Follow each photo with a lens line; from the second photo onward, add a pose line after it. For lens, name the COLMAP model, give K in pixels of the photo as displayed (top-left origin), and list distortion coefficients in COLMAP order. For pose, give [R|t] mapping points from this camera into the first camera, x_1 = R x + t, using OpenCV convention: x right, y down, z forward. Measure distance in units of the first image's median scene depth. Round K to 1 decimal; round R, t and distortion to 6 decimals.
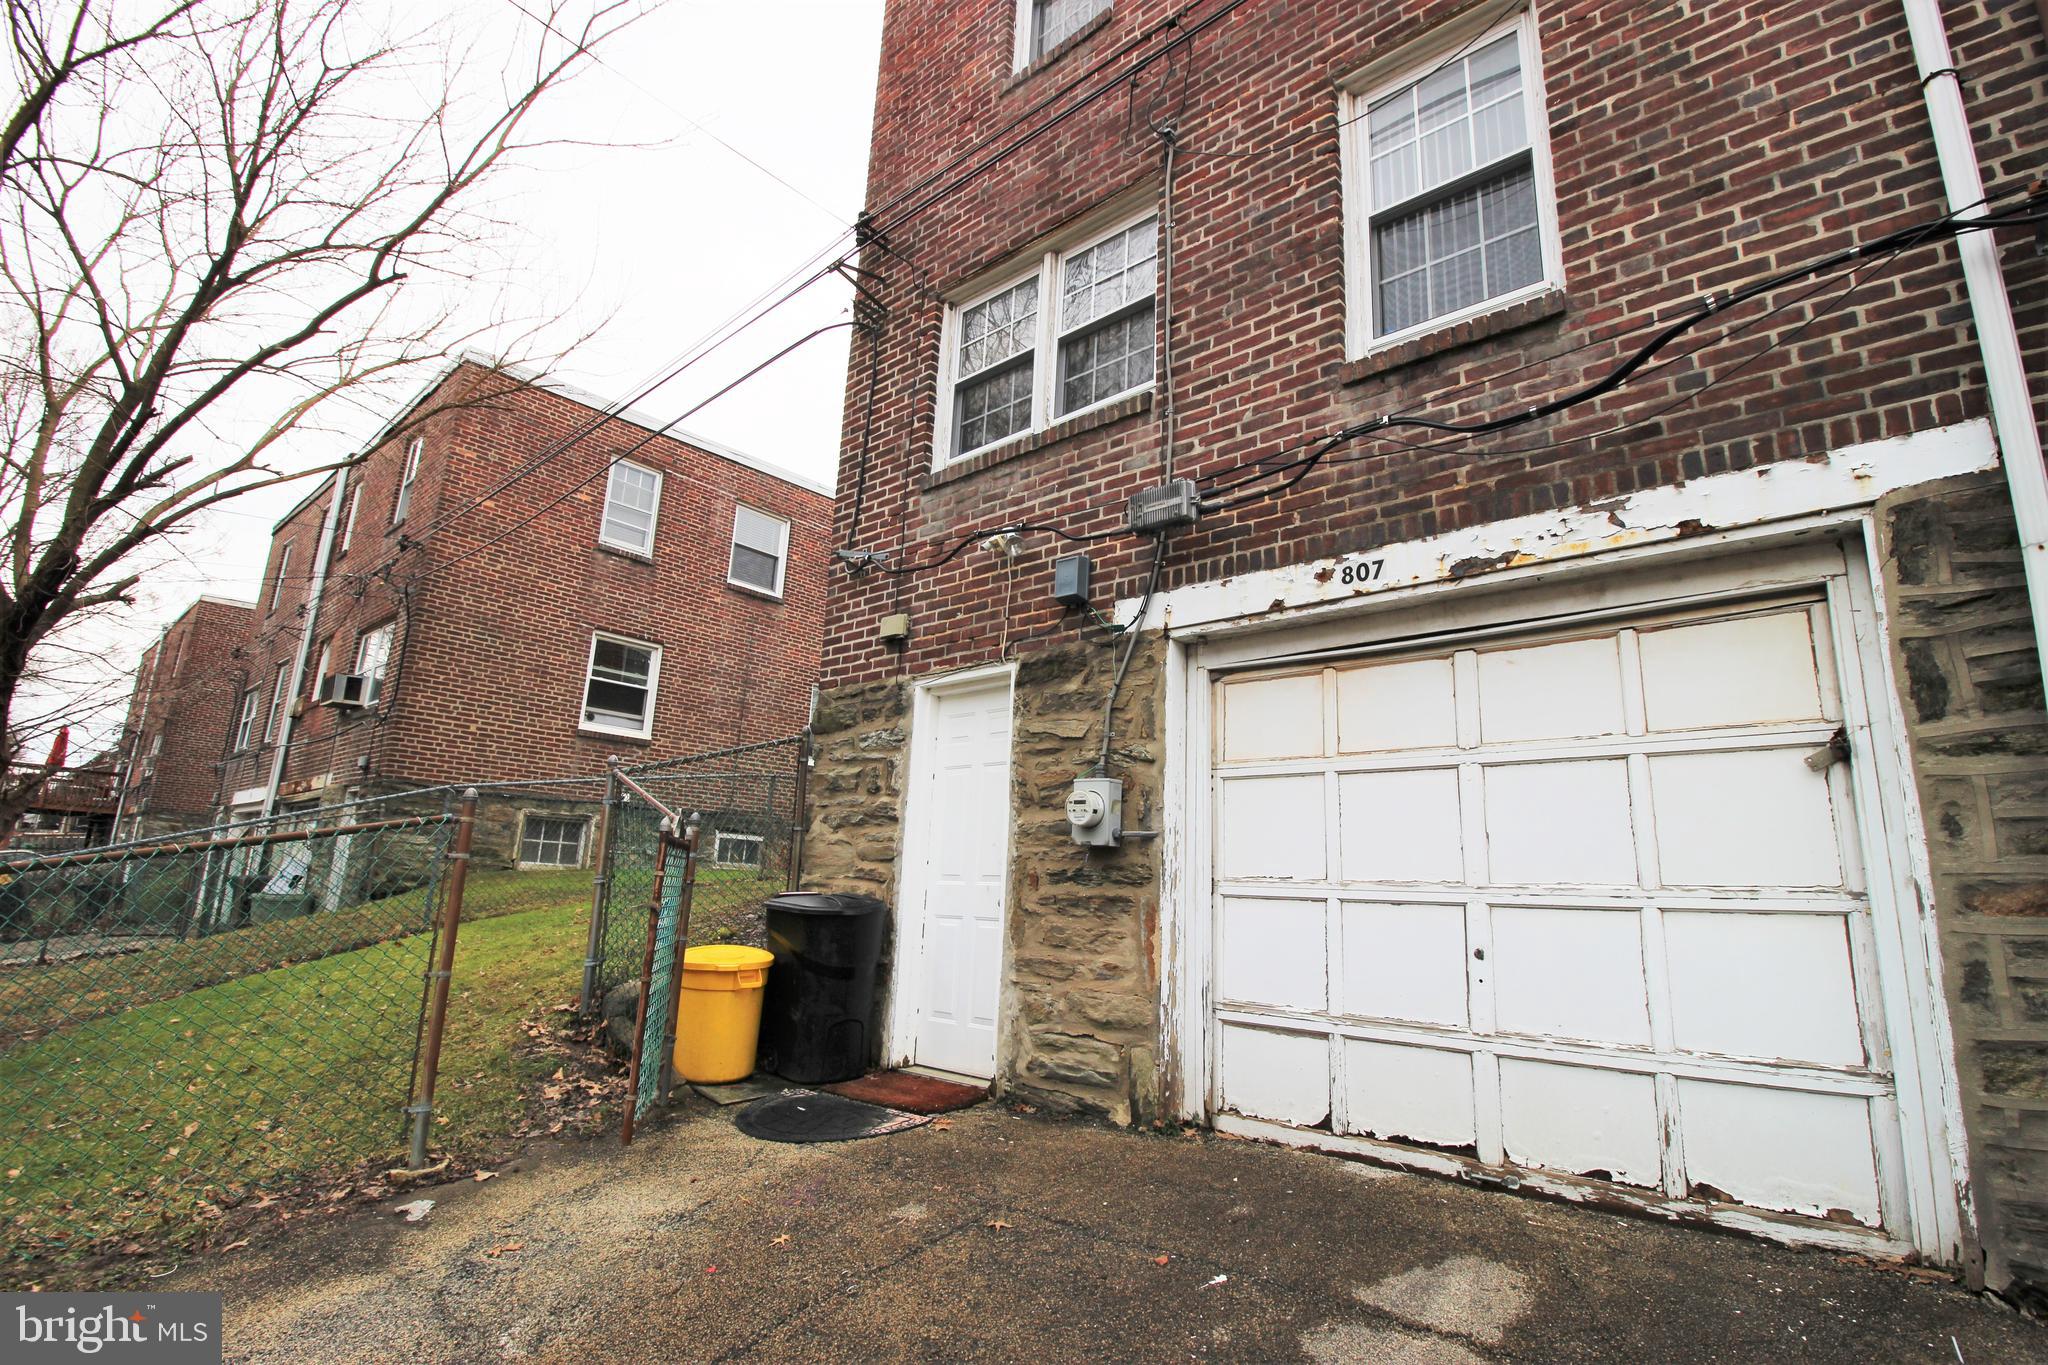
lens RADIAL K [[958.5, 0, 1016.8], [0, 958.5, 683.1], [0, 0, 1]] dist [-0.003017, -0.009495]
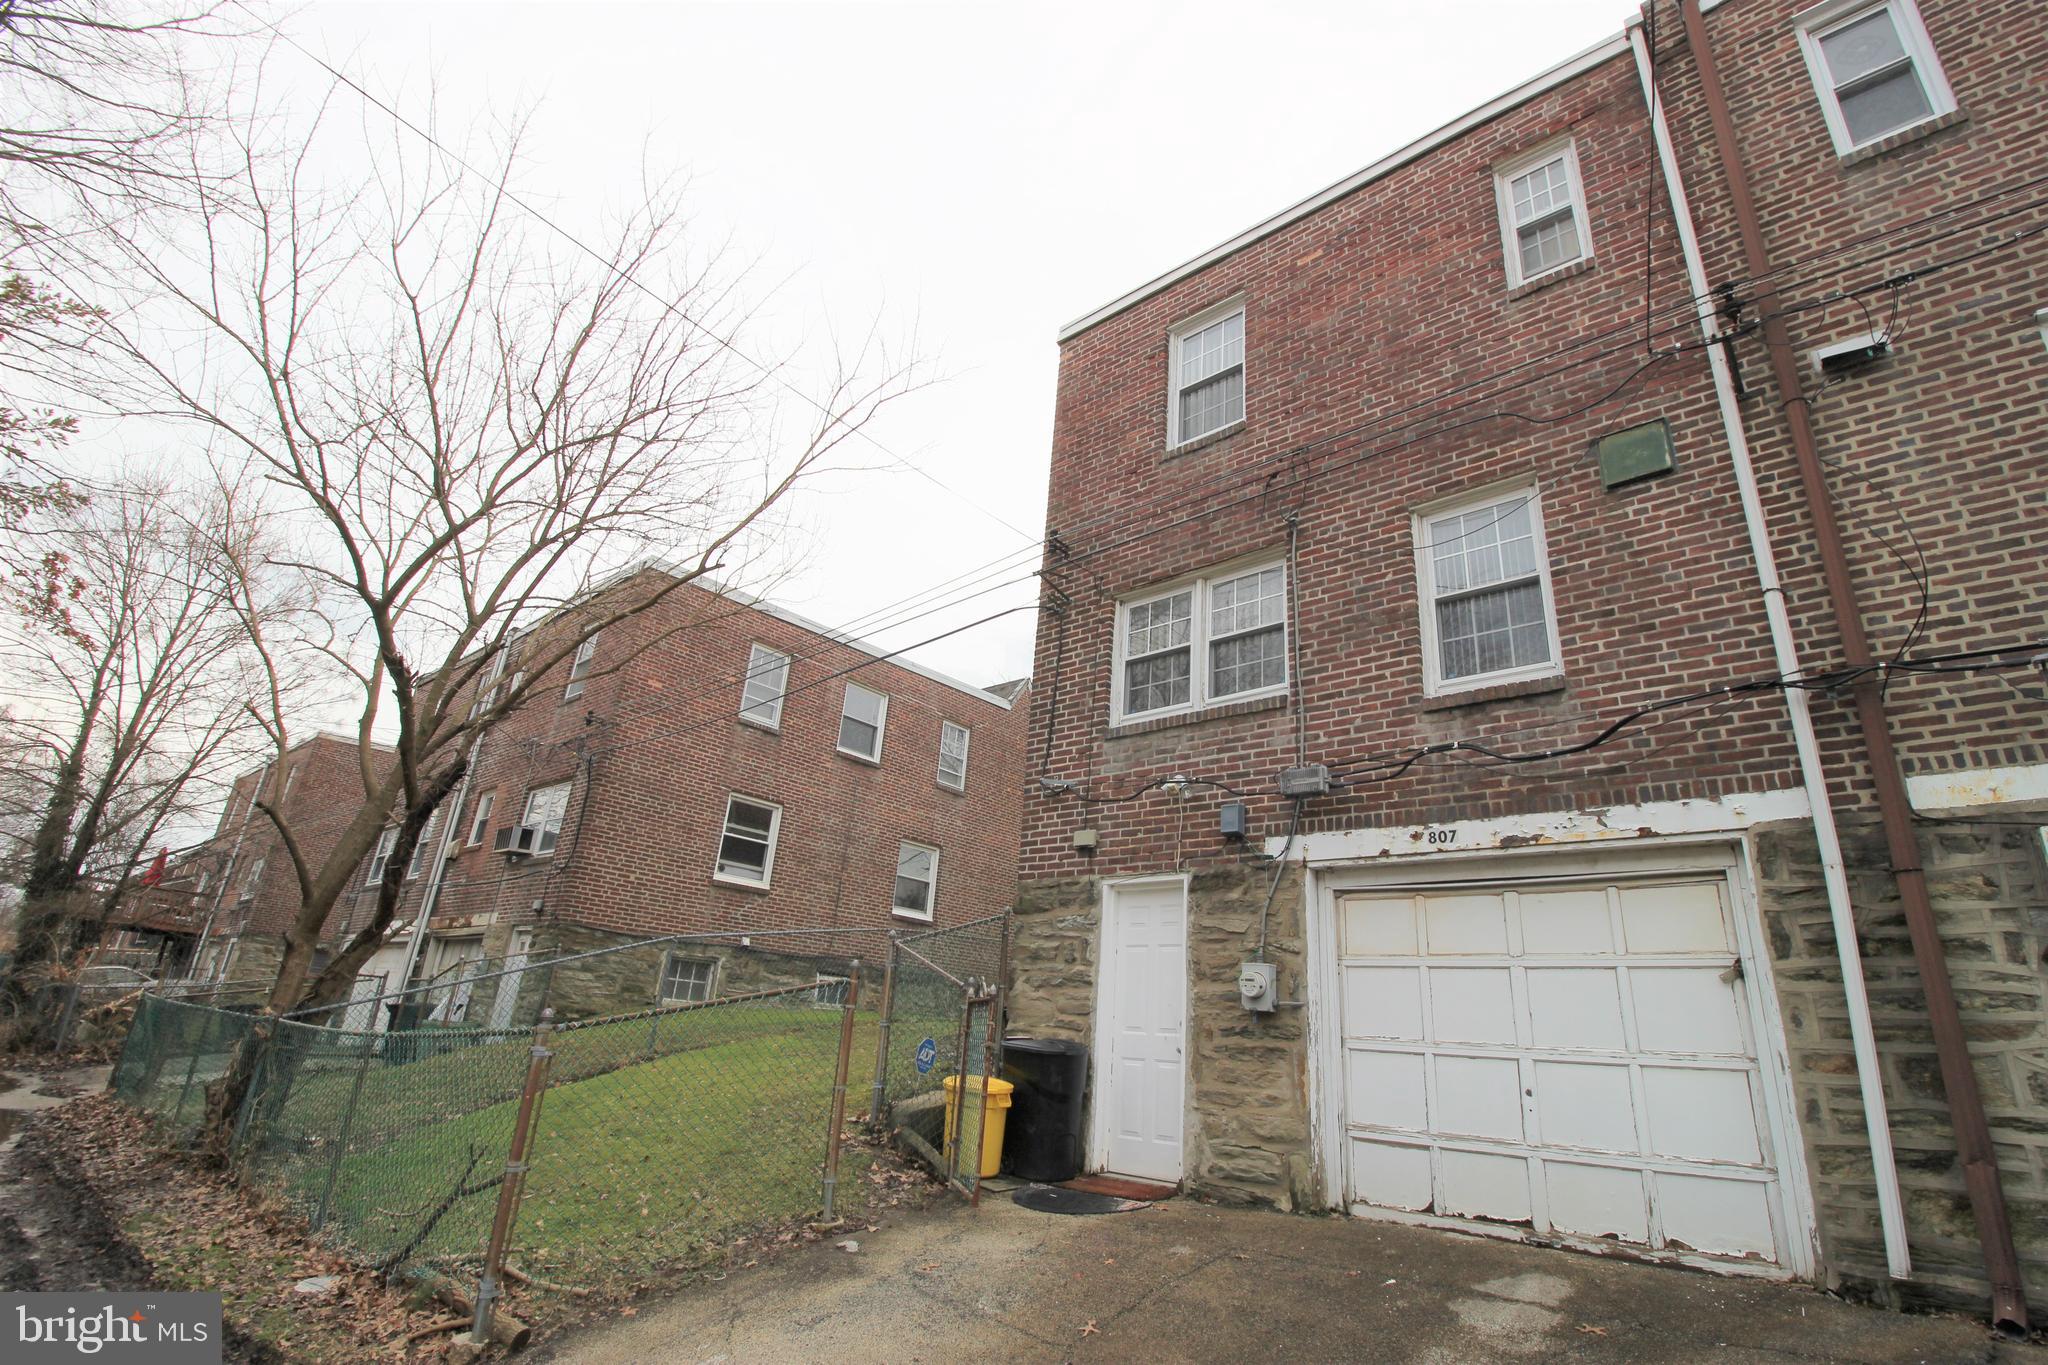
lens RADIAL K [[958.5, 0, 1017.1], [0, 958.5, 685.2], [0, 0, 1]] dist [-0.003017, -0.009495]
pose [[0.999552, 0.029622, -0.004356, -0.306337], [-0.029939, 0.990157, -0.136723, -0.115874], [0.000263, 0.136792, 0.990600, -0.535200]]
